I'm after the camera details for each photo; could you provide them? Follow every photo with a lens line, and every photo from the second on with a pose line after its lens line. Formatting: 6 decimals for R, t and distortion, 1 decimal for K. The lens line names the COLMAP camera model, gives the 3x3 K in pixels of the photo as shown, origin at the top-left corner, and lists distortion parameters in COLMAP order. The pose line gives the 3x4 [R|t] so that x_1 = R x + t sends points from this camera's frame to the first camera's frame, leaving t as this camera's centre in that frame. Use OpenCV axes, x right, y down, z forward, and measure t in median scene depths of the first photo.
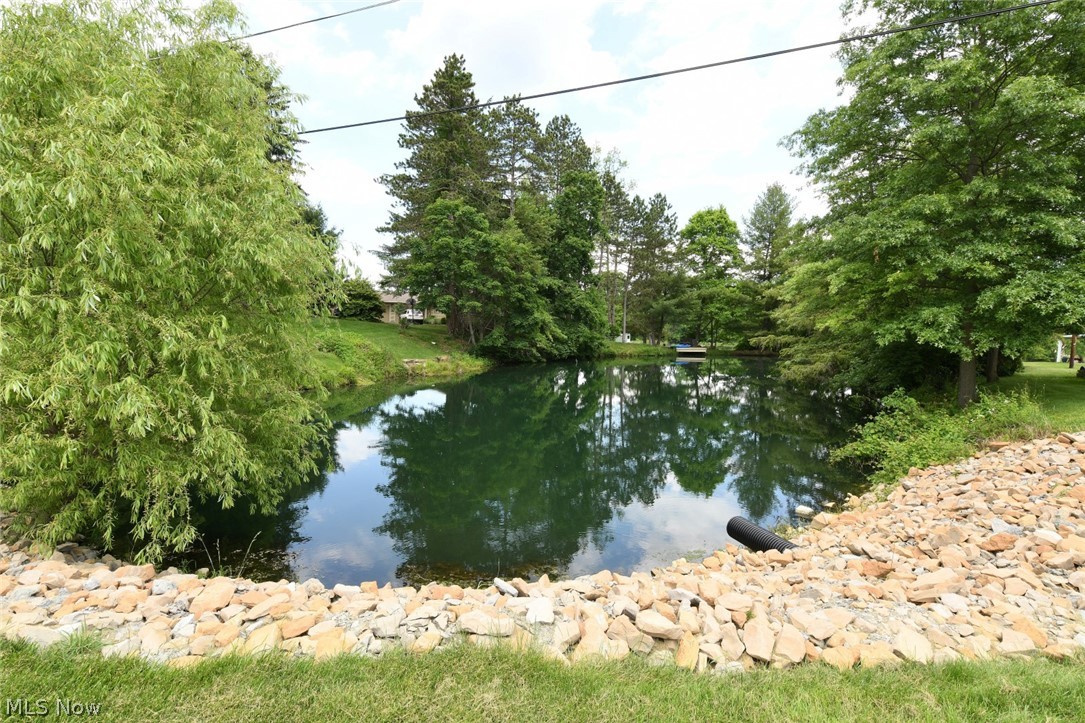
lens RADIAL K [[521.1, 0, 545.6], [0, 521.1, 365.6], [0, 0, 1]] dist [-0.014203, -0.000136]
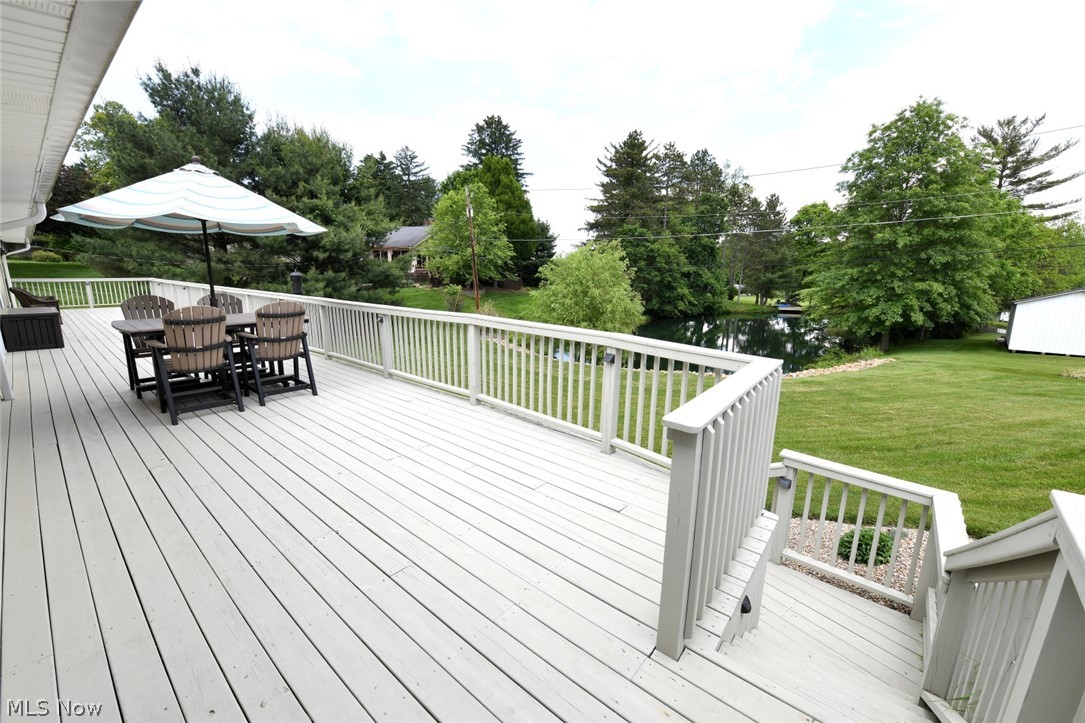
lens RADIAL K [[433.4, 0, 544.4], [0, 433.4, 363.9], [0, 0, 1]] dist [-0.015416, -0.001514]
pose [[0.957813, 0.052329, -0.282588, -0.020847], [-0.015530, 0.991271, 0.130922, -0.029712], [0.286972, -0.121010, 0.950265, -0.369865]]
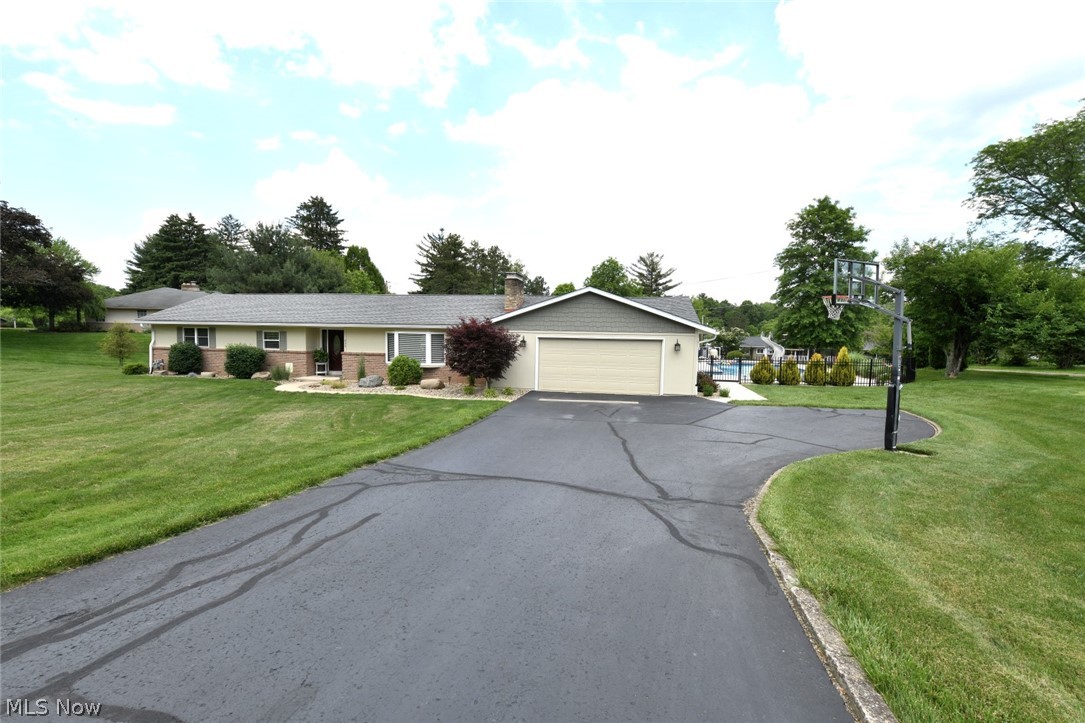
lens RADIAL K [[492.0, 0, 542.4], [0, 492.0, 362.2], [0, 0, 1]] dist [-0.008684, -0.002725]
pose [[0.974997, -0.026048, 0.220685, -0.231156], [0.027115, 0.999631, -0.001805, -0.002147], [-0.220556, 0.007744, 0.975344, -0.976951]]
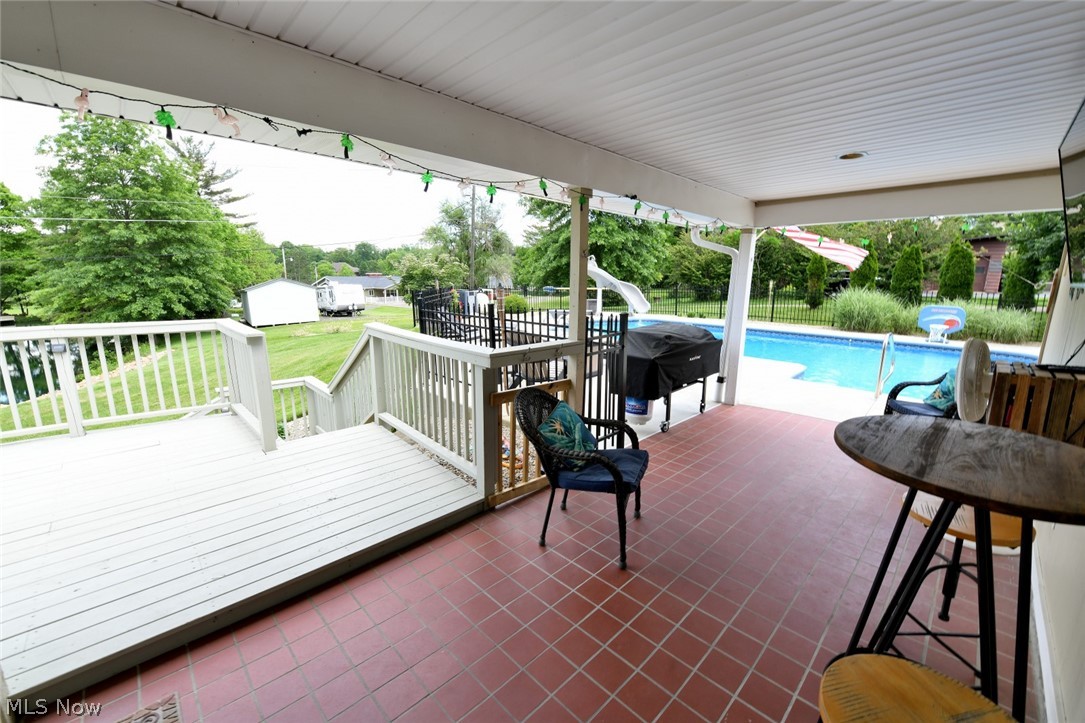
lens RADIAL K [[433.4, 0, 540.9], [0, 433.4, 359.4], [0, 0, 1]] dist [-0.015416, -0.001514]
pose [[0.396764, -0.199472, 0.895985, -0.066649], [0.077176, 0.979896, 0.183978, -0.026913], [-0.914670, -0.003847, 0.404182, -0.410380]]
